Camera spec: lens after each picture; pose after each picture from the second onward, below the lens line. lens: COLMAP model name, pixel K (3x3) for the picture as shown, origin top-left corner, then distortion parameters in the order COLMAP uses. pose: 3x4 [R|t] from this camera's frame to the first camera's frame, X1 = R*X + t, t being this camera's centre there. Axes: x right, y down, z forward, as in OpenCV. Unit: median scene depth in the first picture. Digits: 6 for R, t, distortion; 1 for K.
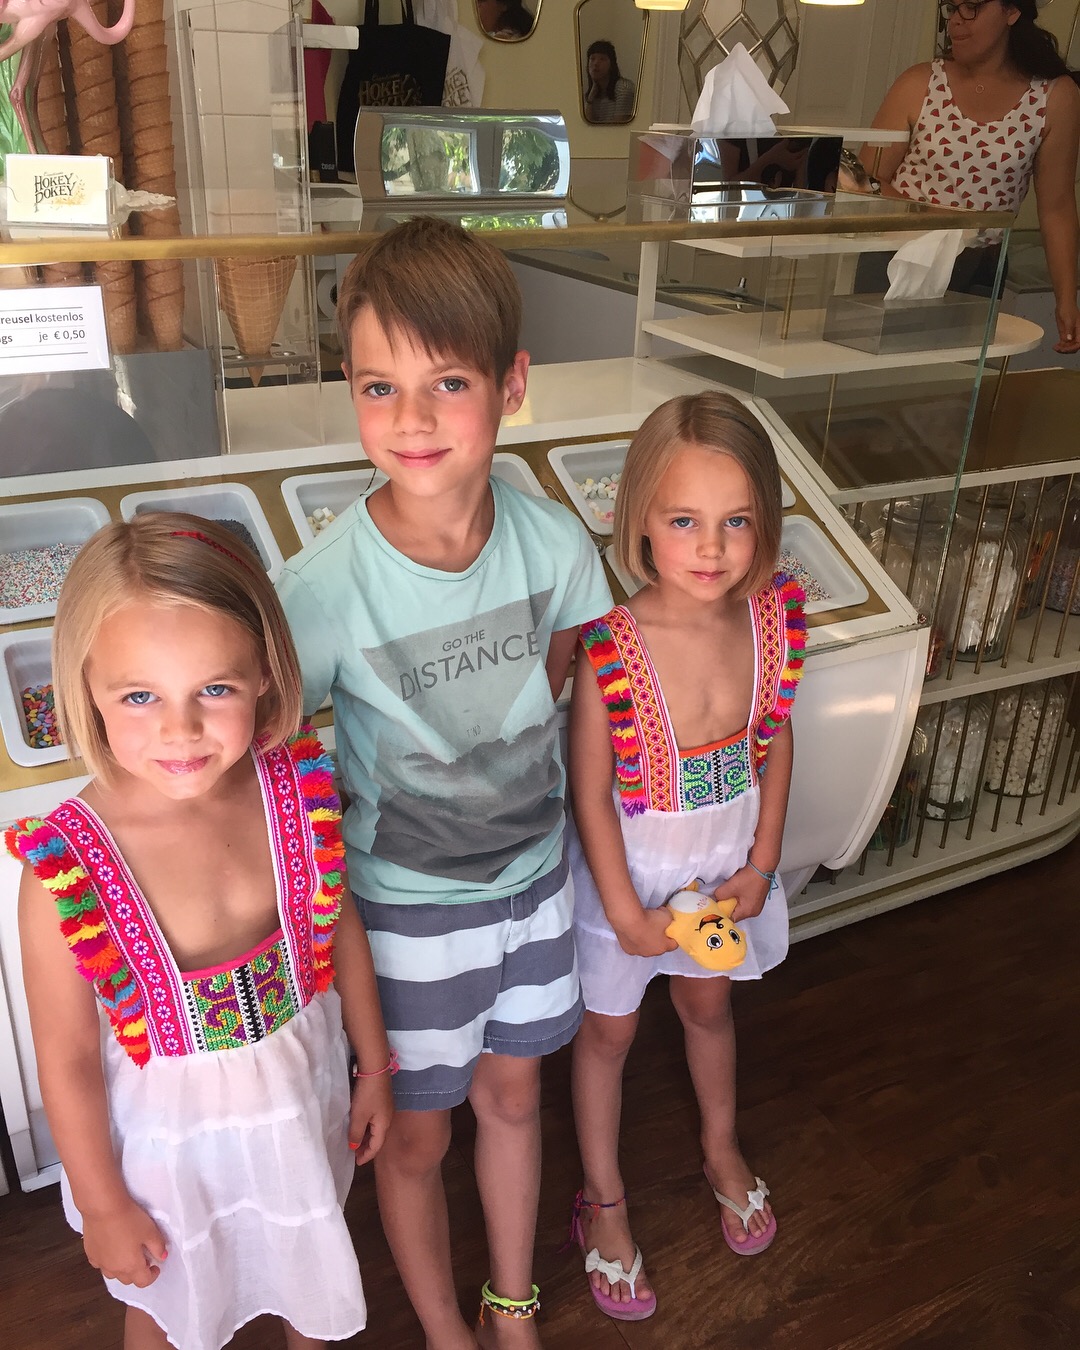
lens RADIAL K [[1244.4, 0, 540.0], [0, 1244.4, 675.0], [0, 0, 1]] dist [0.384060, -0.580736]
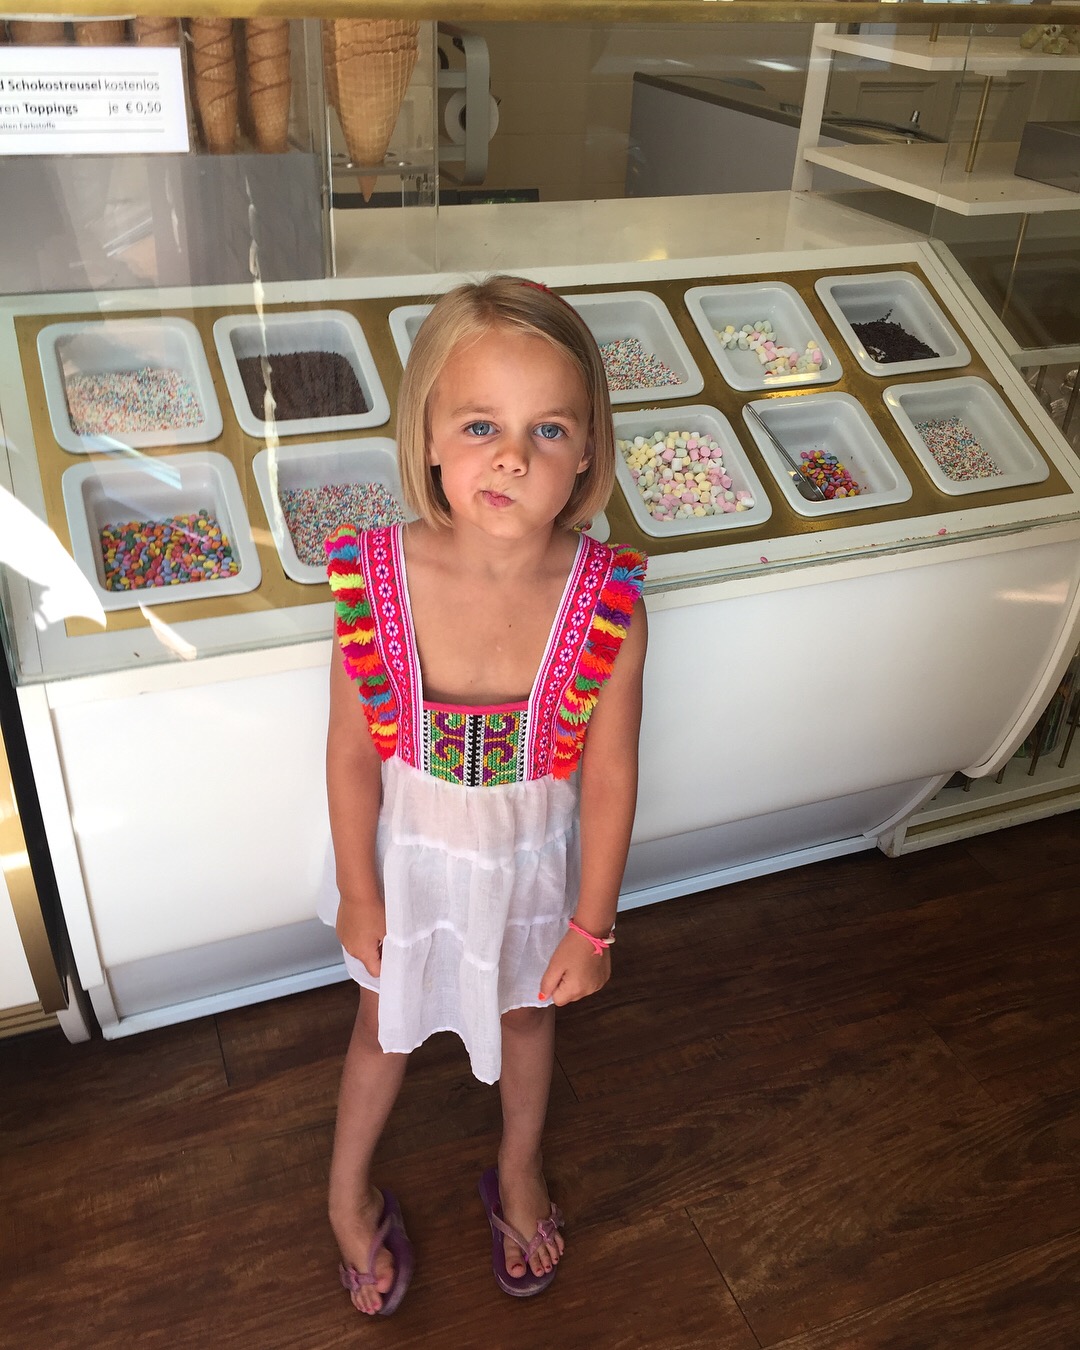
lens RADIAL K [[1244.5, 0, 540.0], [0, 1244.5, 675.0], [0, 0, 1]] dist [0.002941, 0.012226]
pose [[0.994490, 0.064845, -0.082368, -0.009156], [-0.055855, 0.992677, 0.107109, 0.003535], [0.088711, -0.101919, 0.990829, 0.132830]]
